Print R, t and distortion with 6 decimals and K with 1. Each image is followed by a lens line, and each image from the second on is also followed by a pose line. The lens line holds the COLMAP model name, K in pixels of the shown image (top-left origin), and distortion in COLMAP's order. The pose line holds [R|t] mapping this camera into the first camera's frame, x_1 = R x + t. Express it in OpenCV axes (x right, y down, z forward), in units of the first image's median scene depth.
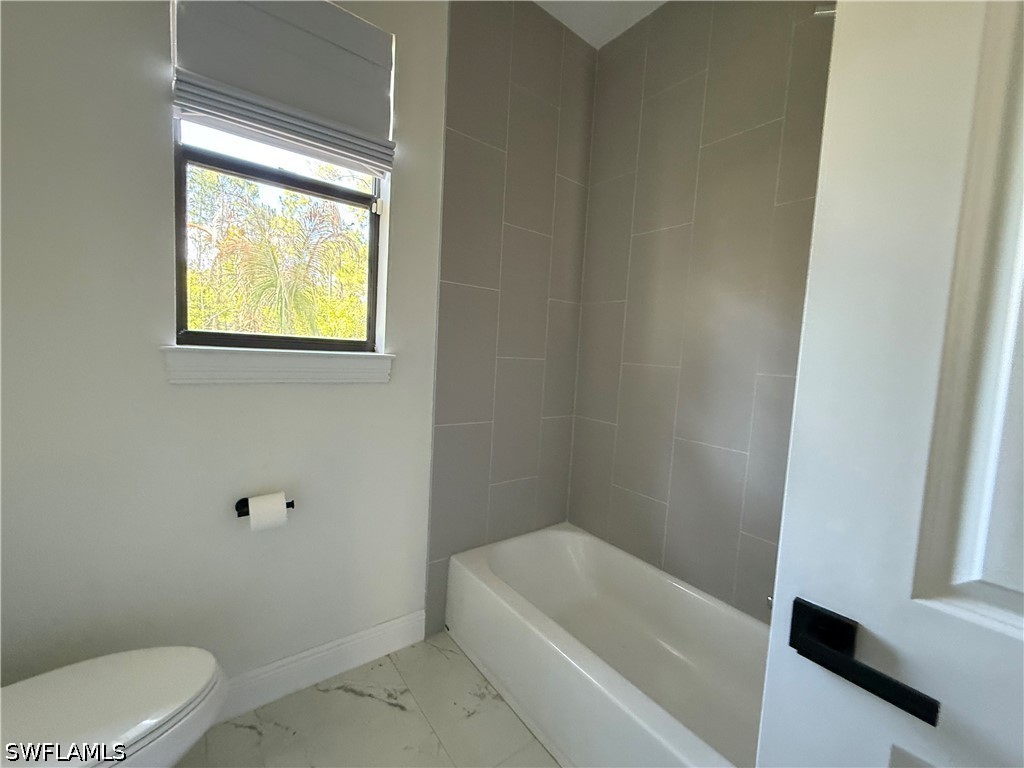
lens RADIAL K [[410.2, 0, 510.1], [0, 410.2, 383.0], [0, 0, 1]] dist [0.001199, -0.000156]
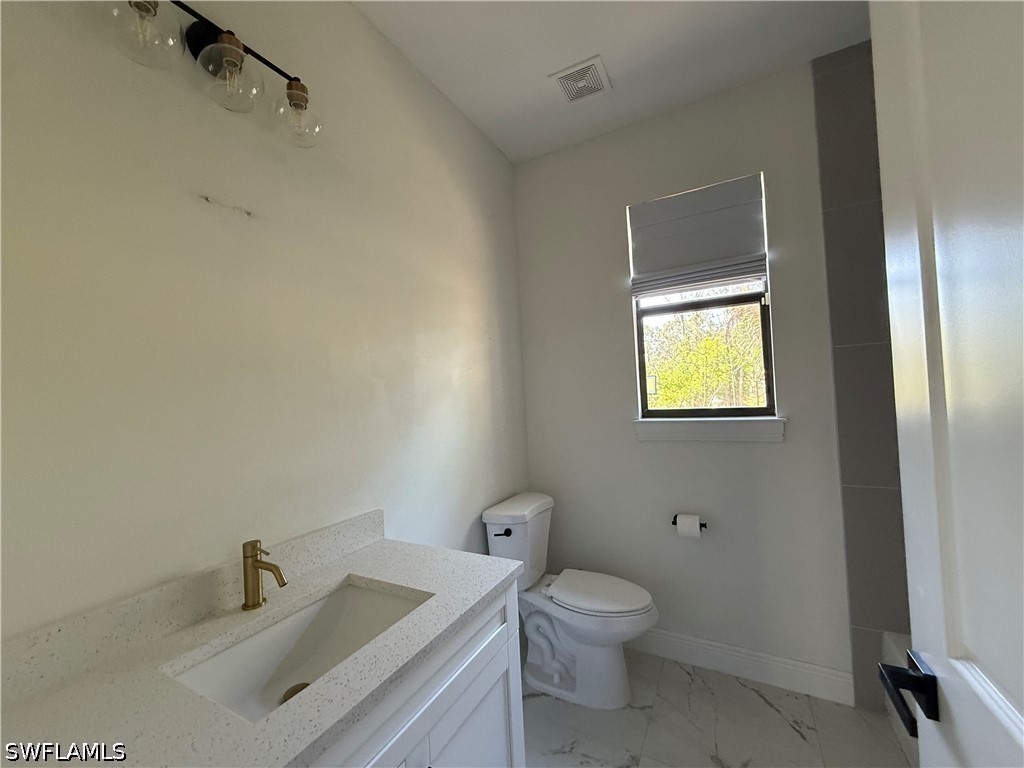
lens RADIAL K [[410.2, 0, 510.1], [0, 410.2, 383.0], [0, 0, 1]] dist [0.001199, -0.000156]
pose [[0.405246, -0.097850, -0.908956, 0.508585], [-0.002579, 0.994129, -0.108168, -0.043369], [0.914204, 0.046179, 0.402615, -0.218934]]
